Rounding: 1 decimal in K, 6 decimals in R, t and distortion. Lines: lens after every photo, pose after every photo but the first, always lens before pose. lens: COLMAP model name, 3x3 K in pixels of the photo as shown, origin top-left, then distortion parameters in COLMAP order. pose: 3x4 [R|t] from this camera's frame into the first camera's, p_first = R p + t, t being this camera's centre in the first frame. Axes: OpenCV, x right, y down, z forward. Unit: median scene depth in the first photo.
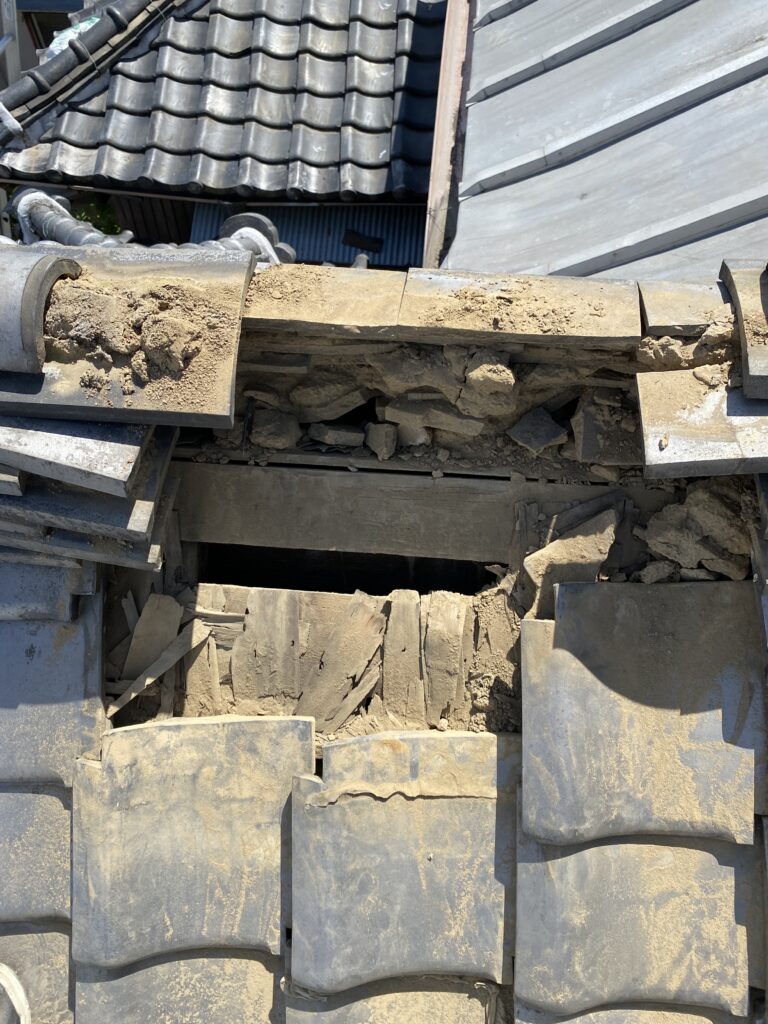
lens RADIAL K [[797.2, 0, 384.0], [0, 797.2, 512.0], [0, 0, 1]] dist [-0.002910, -0.004910]
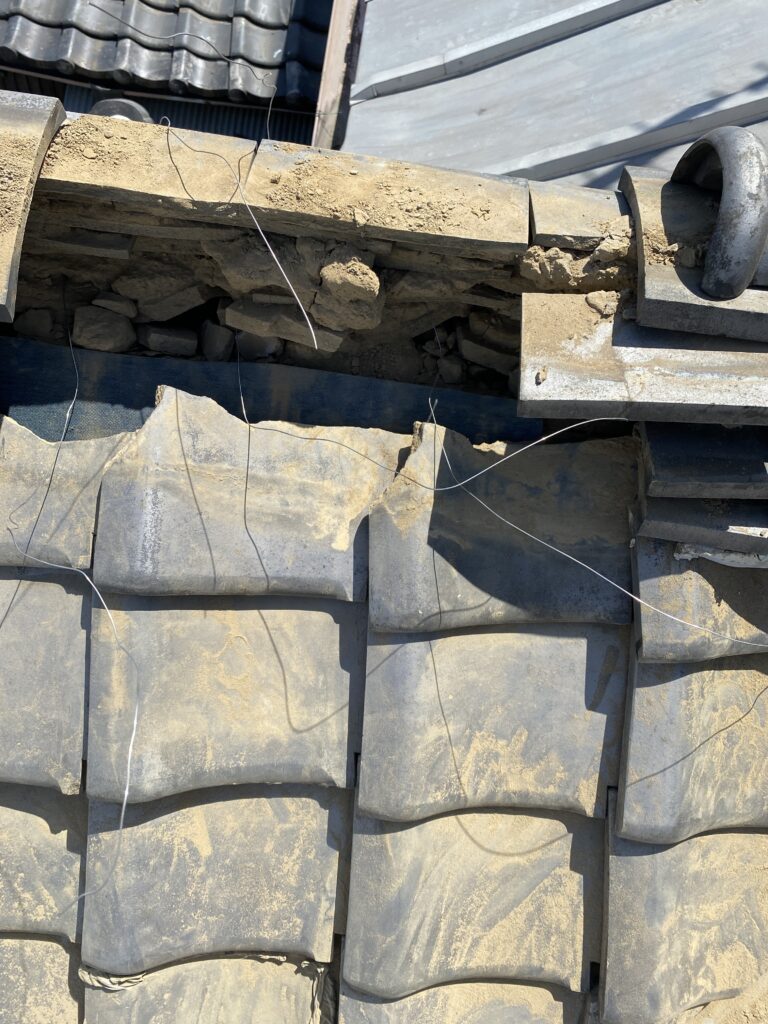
lens RADIAL K [[797.2, 0, 384.0], [0, 797.2, 512.0], [0, 0, 1]] dist [-0.002910, -0.004910]
pose [[0.988211, 0.044194, 0.146580, 0.049935], [-0.056311, 0.995238, 0.079569, 0.003634], [-0.142366, -0.086885, 0.985993, 0.131747]]
